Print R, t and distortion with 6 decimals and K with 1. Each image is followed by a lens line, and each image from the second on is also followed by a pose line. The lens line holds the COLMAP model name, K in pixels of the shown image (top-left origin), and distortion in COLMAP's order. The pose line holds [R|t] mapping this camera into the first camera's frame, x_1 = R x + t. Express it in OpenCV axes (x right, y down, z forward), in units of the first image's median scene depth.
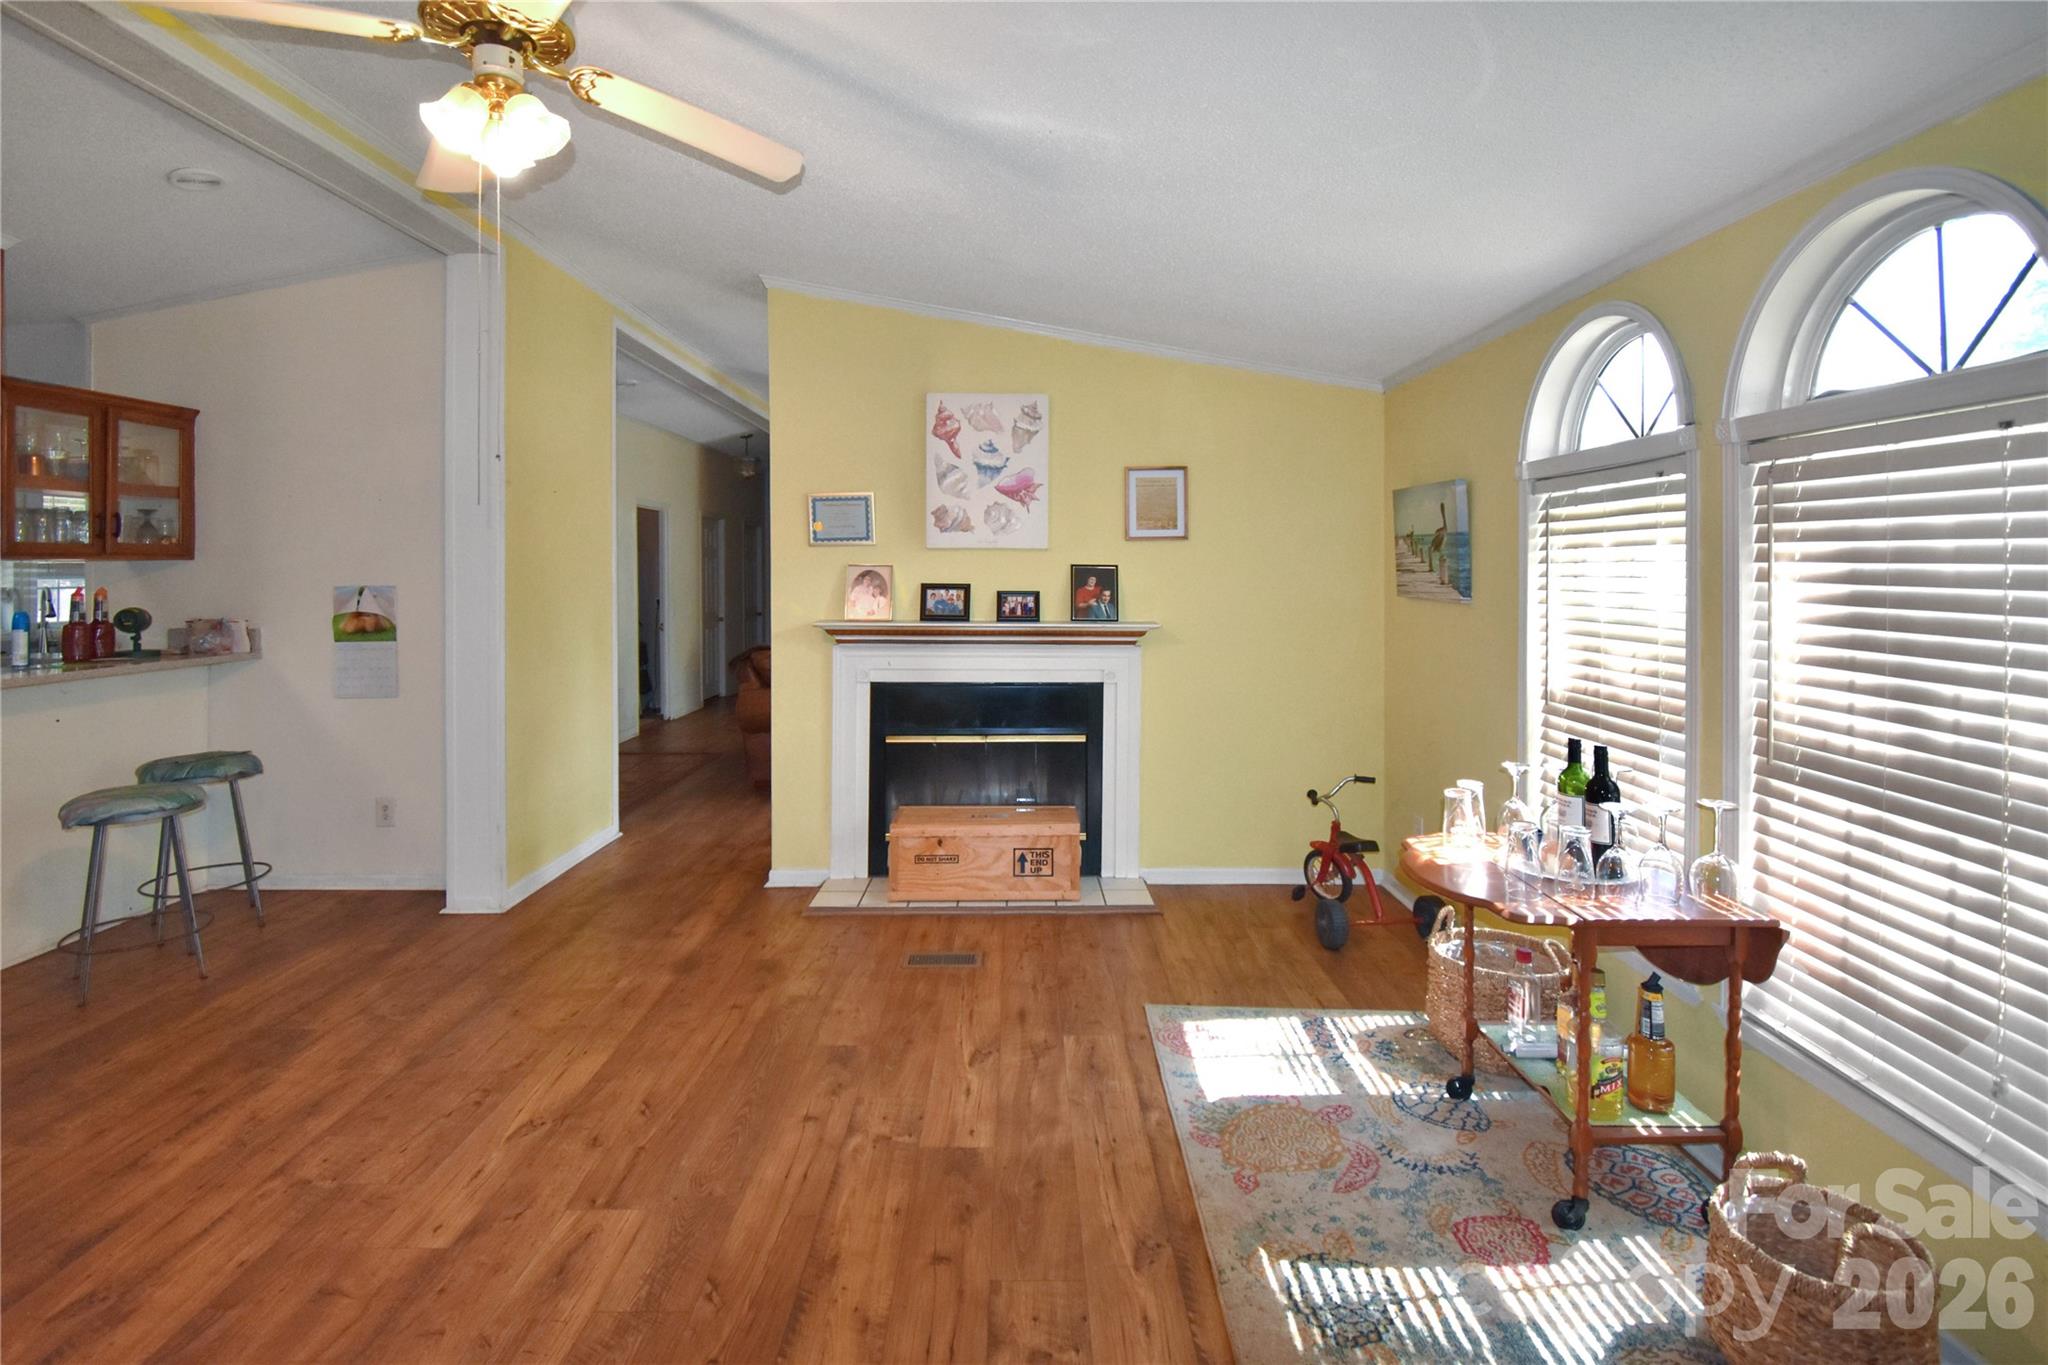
lens RADIAL K [[933.4, 0, 1016.3], [0, 933.4, 575.1], [0, 0, 1]] dist [-0.009036, -0.009235]
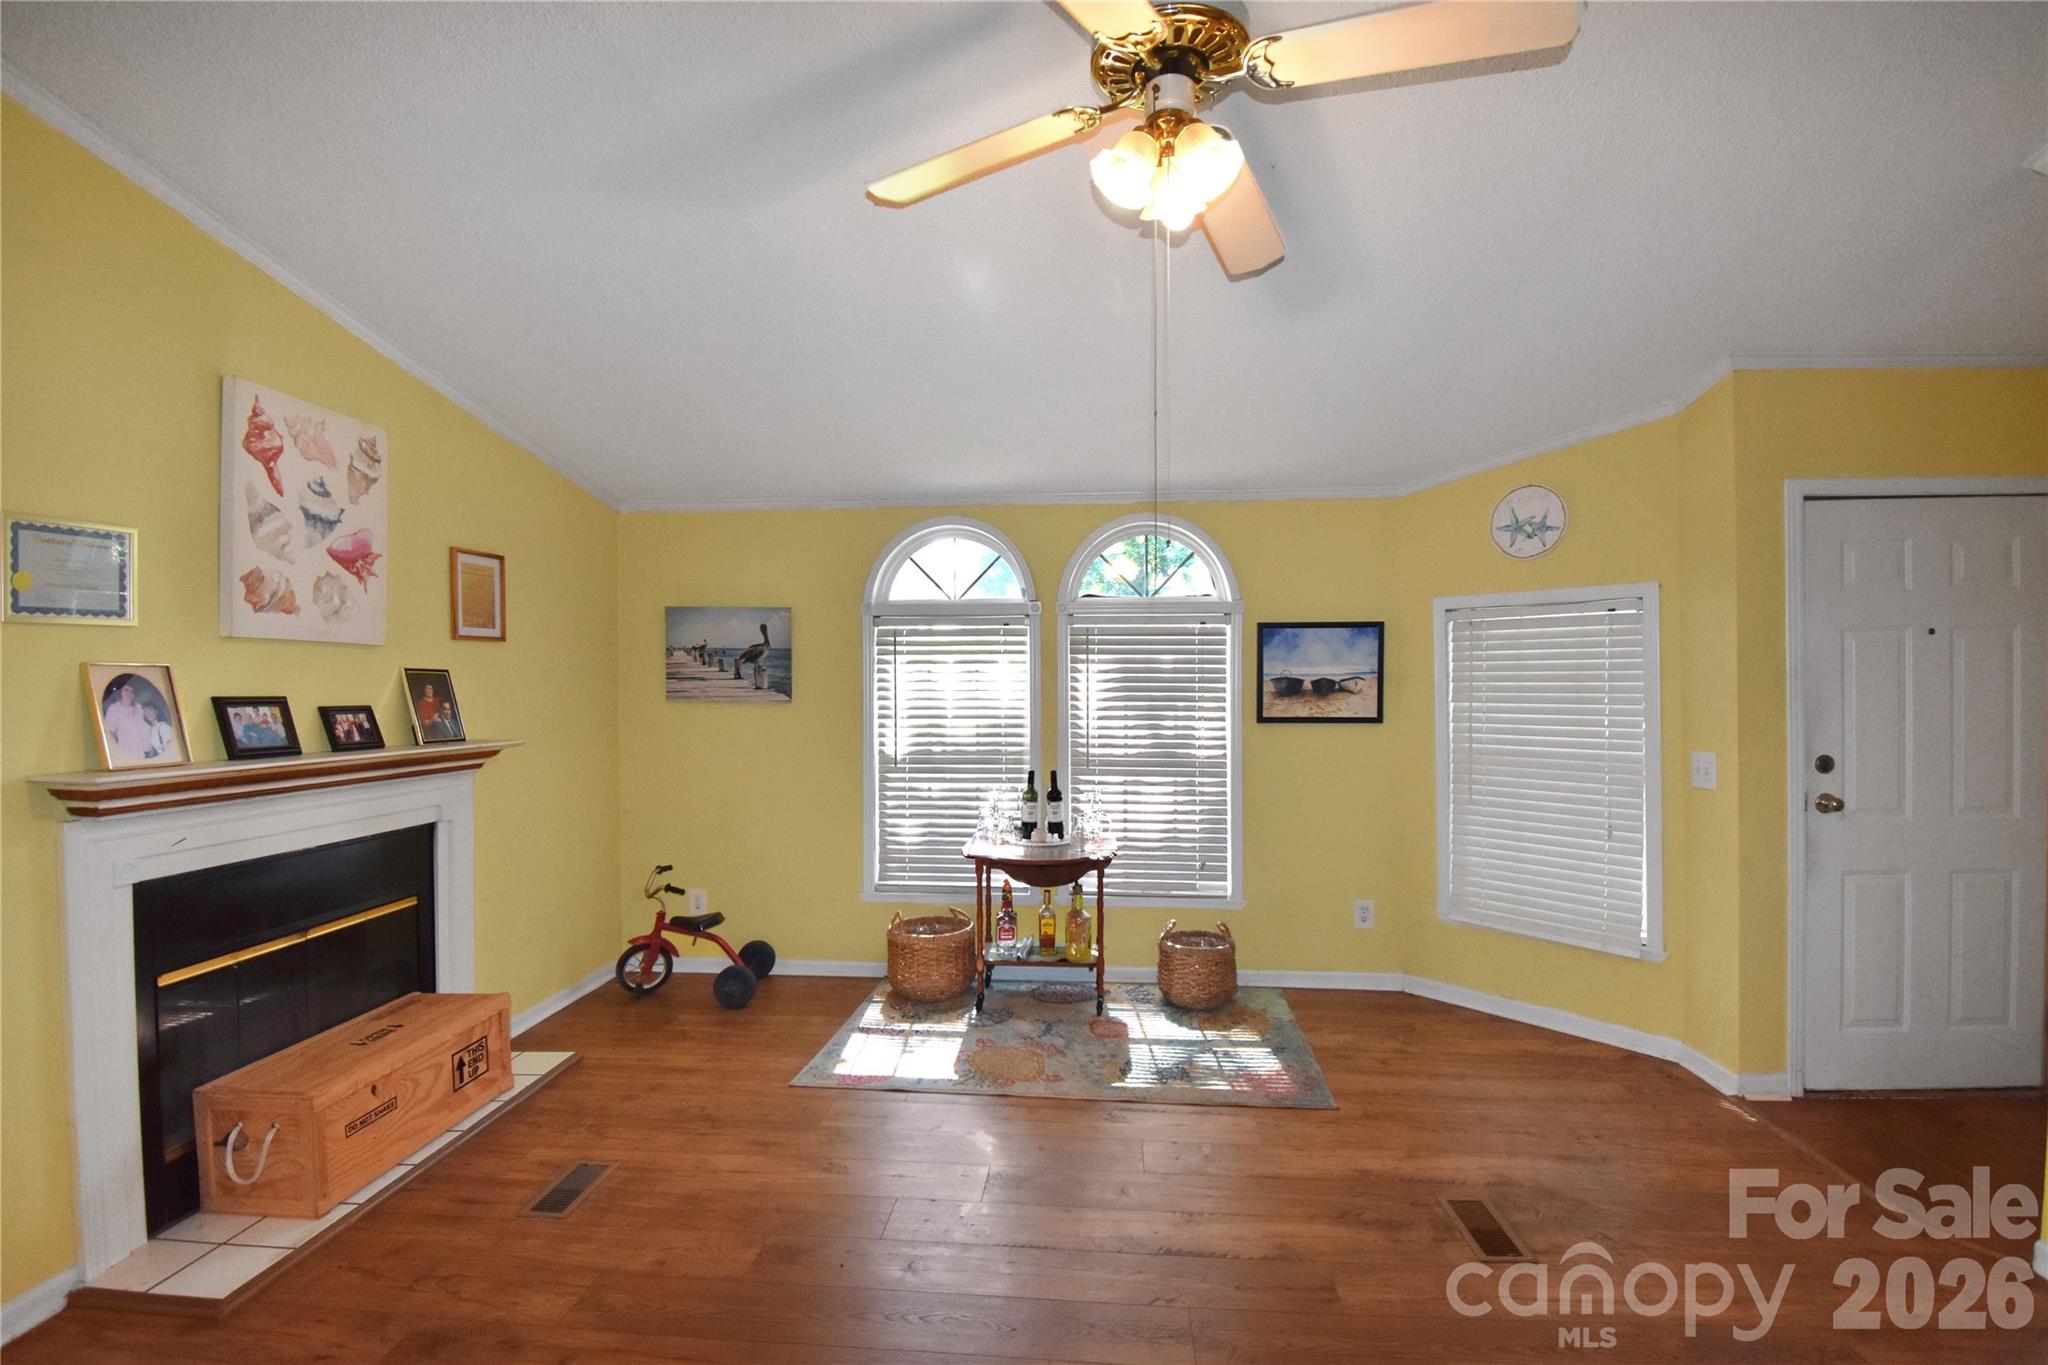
lens RADIAL K [[933.4, 0, 1018.2], [0, 933.4, 693.4], [0, 0, 1]] dist [-0.009036, -0.009235]
pose [[0.098961, -0.011802, 0.995021, -0.707074], [0.007734, 0.999909, 0.011091, 0.004689], [-0.995061, 0.006598, 0.099043, 0.502909]]
